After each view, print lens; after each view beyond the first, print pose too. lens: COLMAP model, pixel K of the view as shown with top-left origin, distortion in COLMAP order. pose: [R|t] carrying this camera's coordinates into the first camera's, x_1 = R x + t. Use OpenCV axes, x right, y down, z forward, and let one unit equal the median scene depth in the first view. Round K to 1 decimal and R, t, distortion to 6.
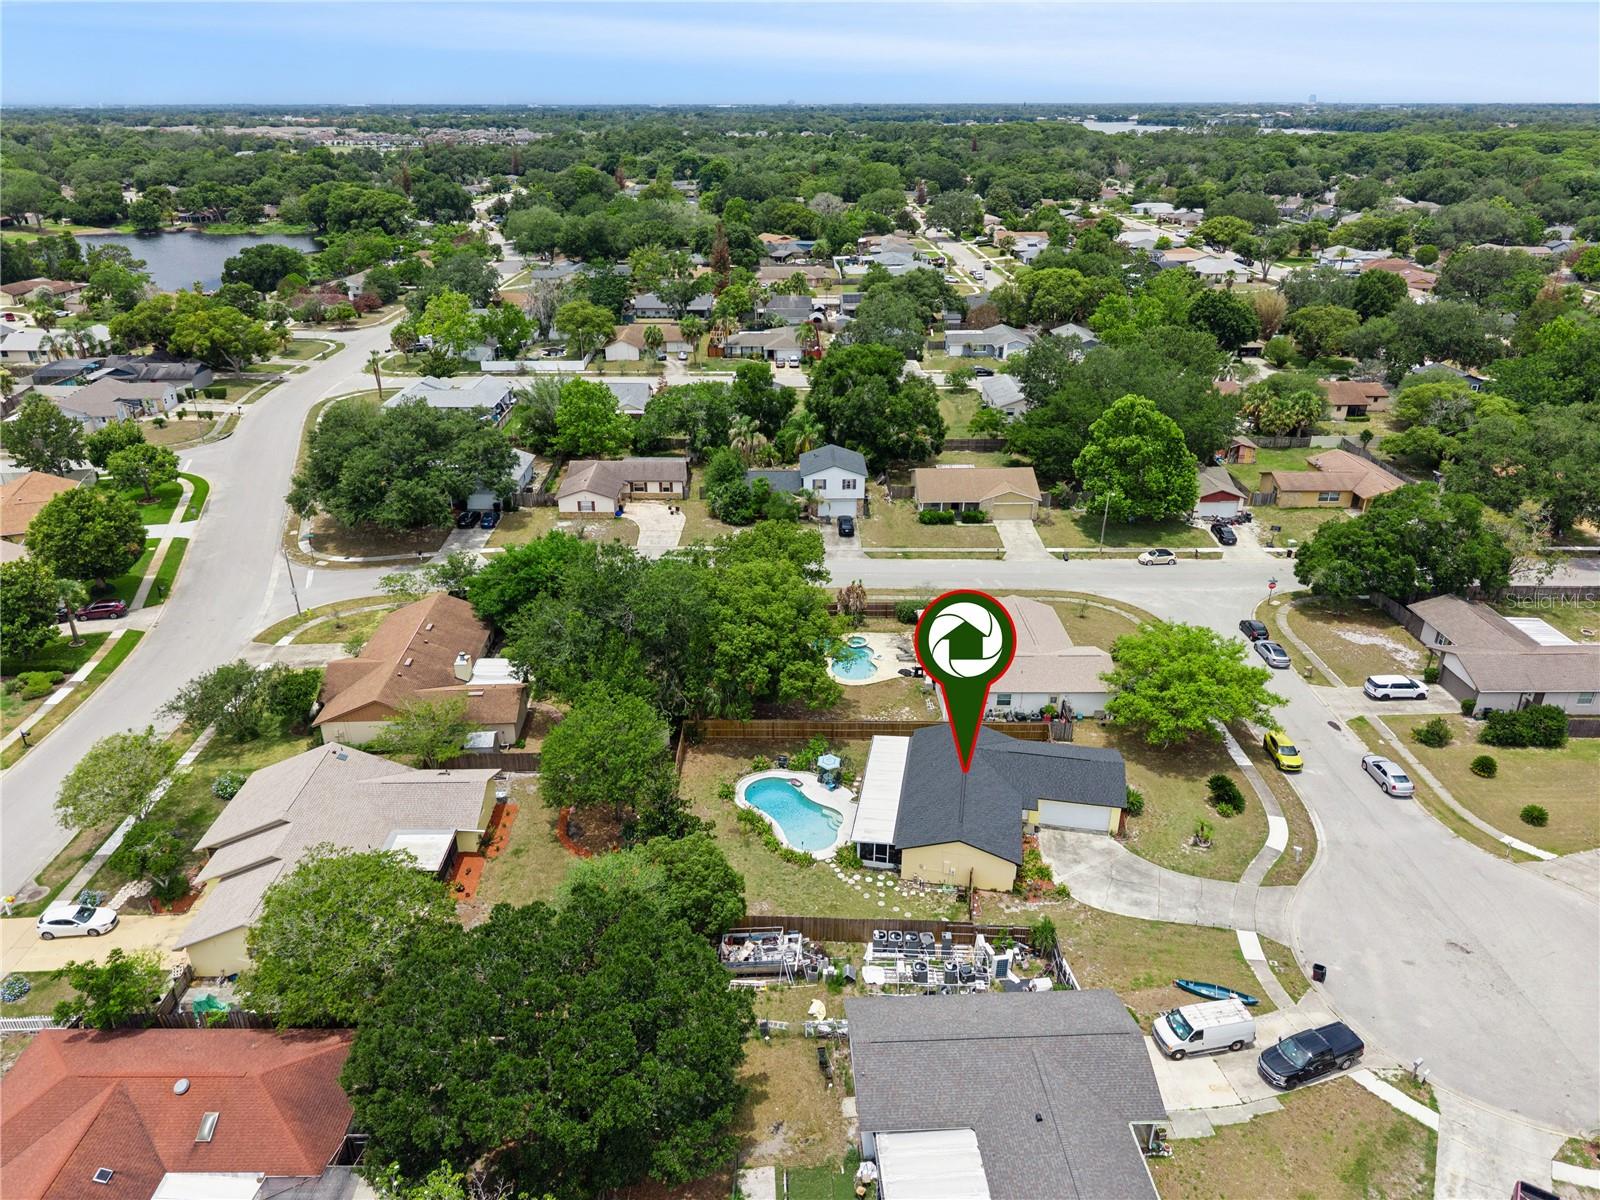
lens RADIAL K [[1086.8, 0, 811.4], [0, 1086.8, 601.5], [0, 0, 1]] dist [0.023802, -0.002865]
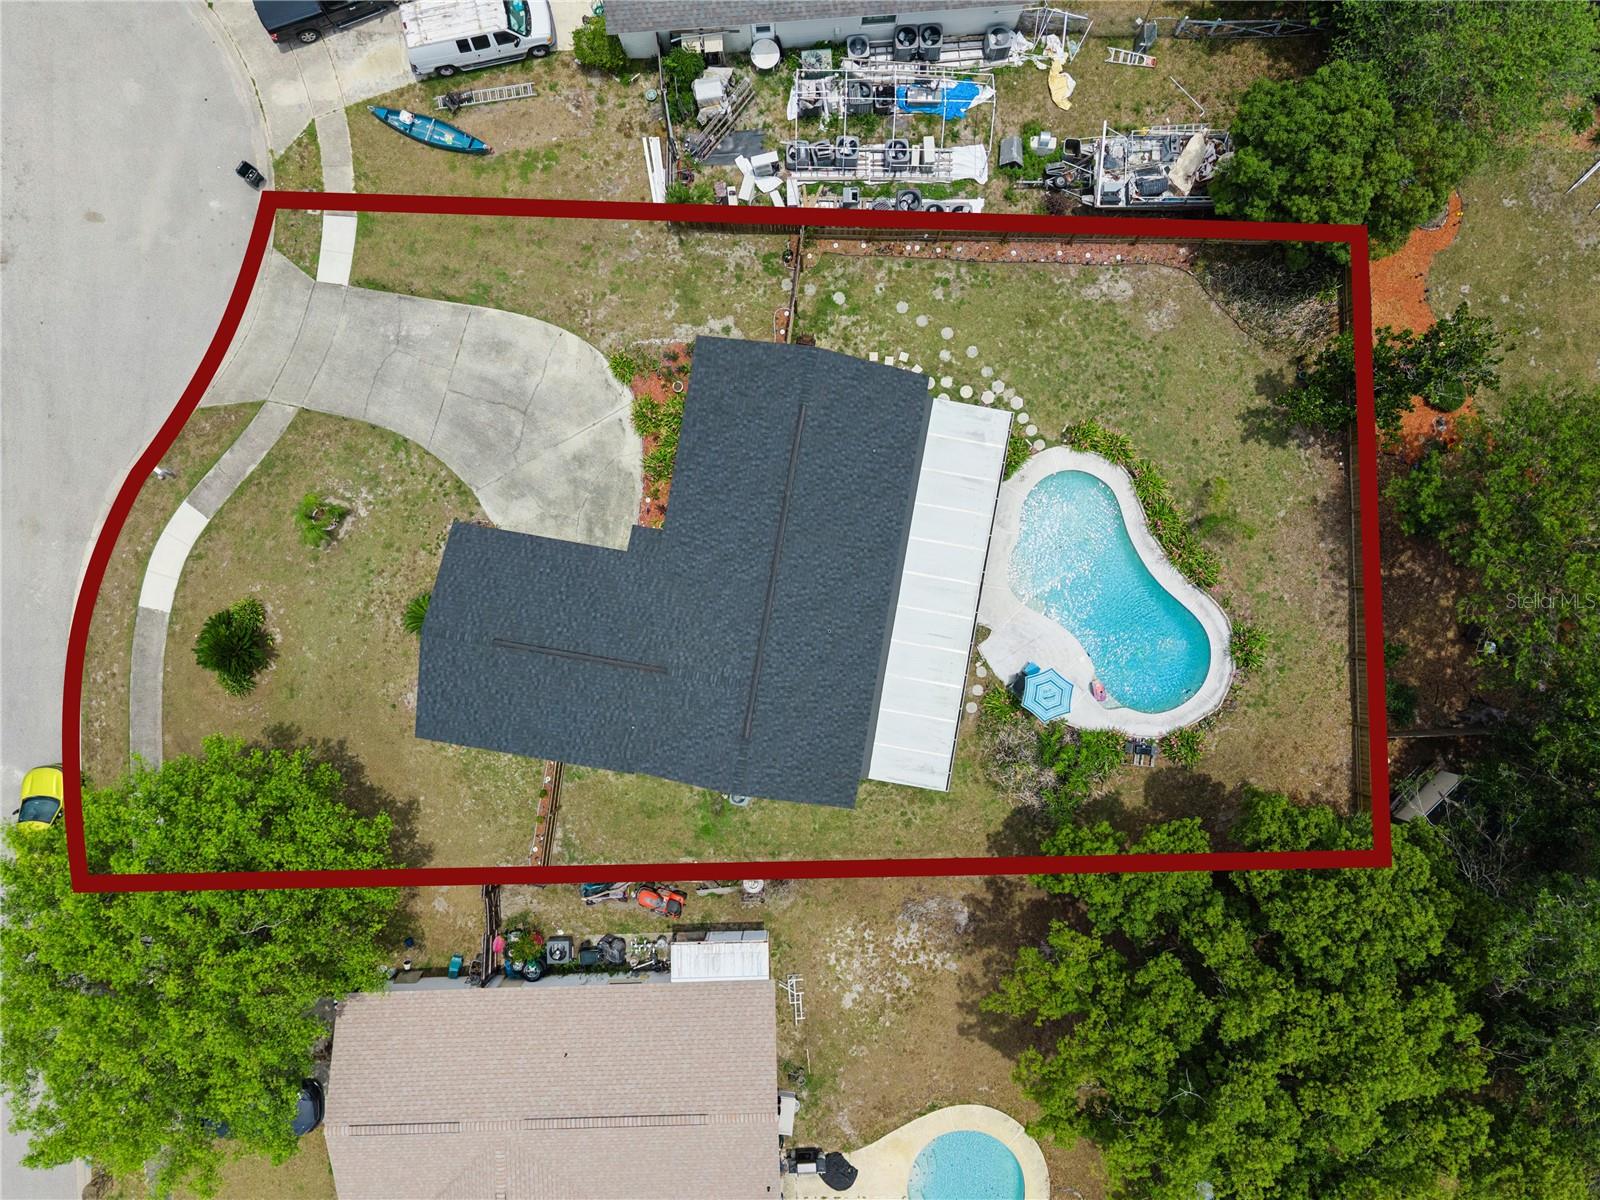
lens RADIAL K [[1086.8, 0, 811.4], [0, 1086.8, 601.5], [0, 0, 1]] dist [0.023802, -0.002865]
pose [[-0.999995, -0.001035, 0.003090, 0.121660], [0.003241, -0.414204, 0.910178, -0.272667], [0.000338, 0.910183, 0.414205, 0.813443]]
